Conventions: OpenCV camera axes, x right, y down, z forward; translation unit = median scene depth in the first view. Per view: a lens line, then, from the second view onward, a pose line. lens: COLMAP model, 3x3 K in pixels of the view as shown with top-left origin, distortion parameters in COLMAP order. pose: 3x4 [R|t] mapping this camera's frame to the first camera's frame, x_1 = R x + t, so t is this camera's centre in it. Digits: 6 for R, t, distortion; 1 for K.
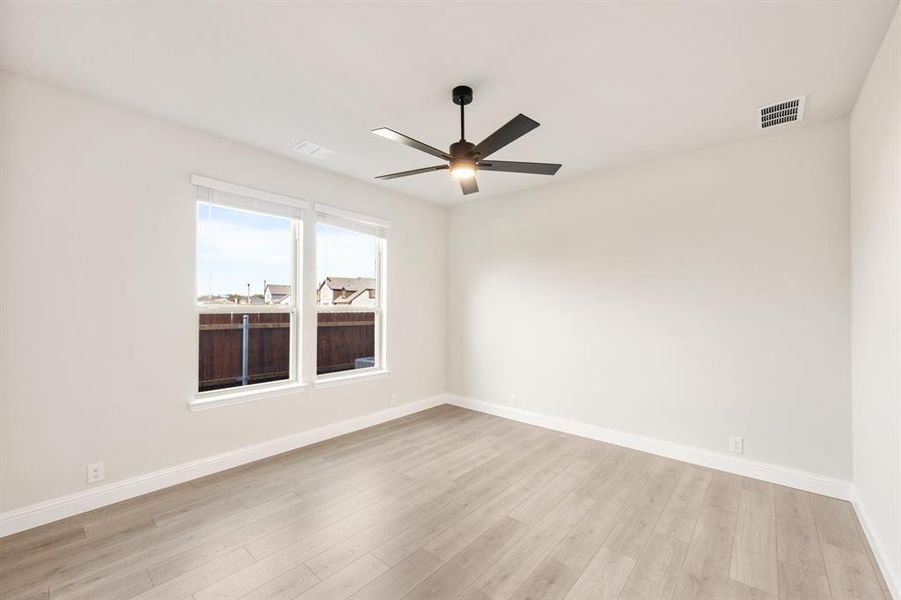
lens RADIAL K [[367.9, 0, 453.3], [0, 367.9, 302.6], [0, 0, 1]] dist [0.000148, 0.000003]
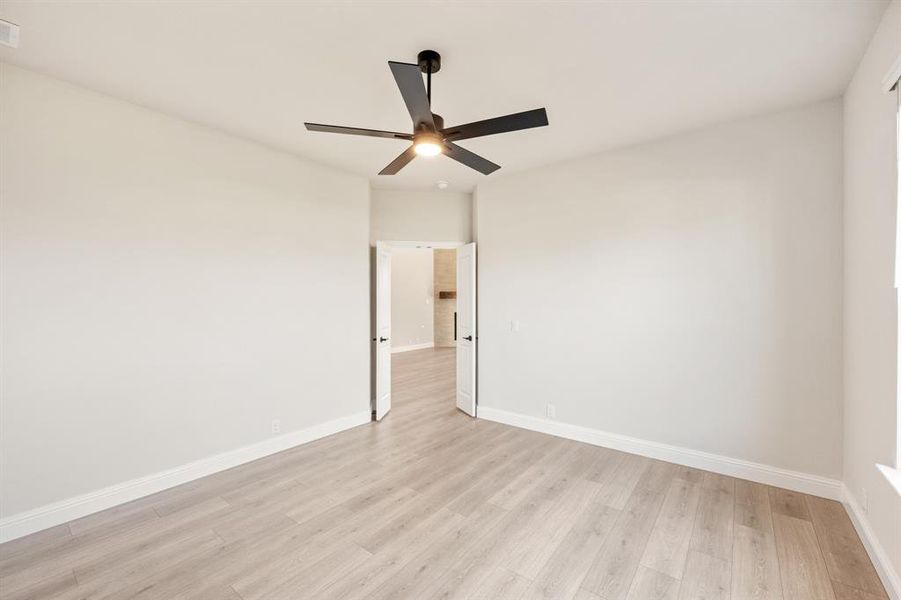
lens RADIAL K [[367.9, 0, 450.6], [0, 367.9, 300.8], [0, 0, 1]] dist [0.000148, 0.000003]
pose [[-0.999166, -0.000852, -0.040822, 0.008827], [-0.000629, 0.999985, -0.005488, 0.014528], [0.040826, -0.005458, -0.999151, 2.041346]]
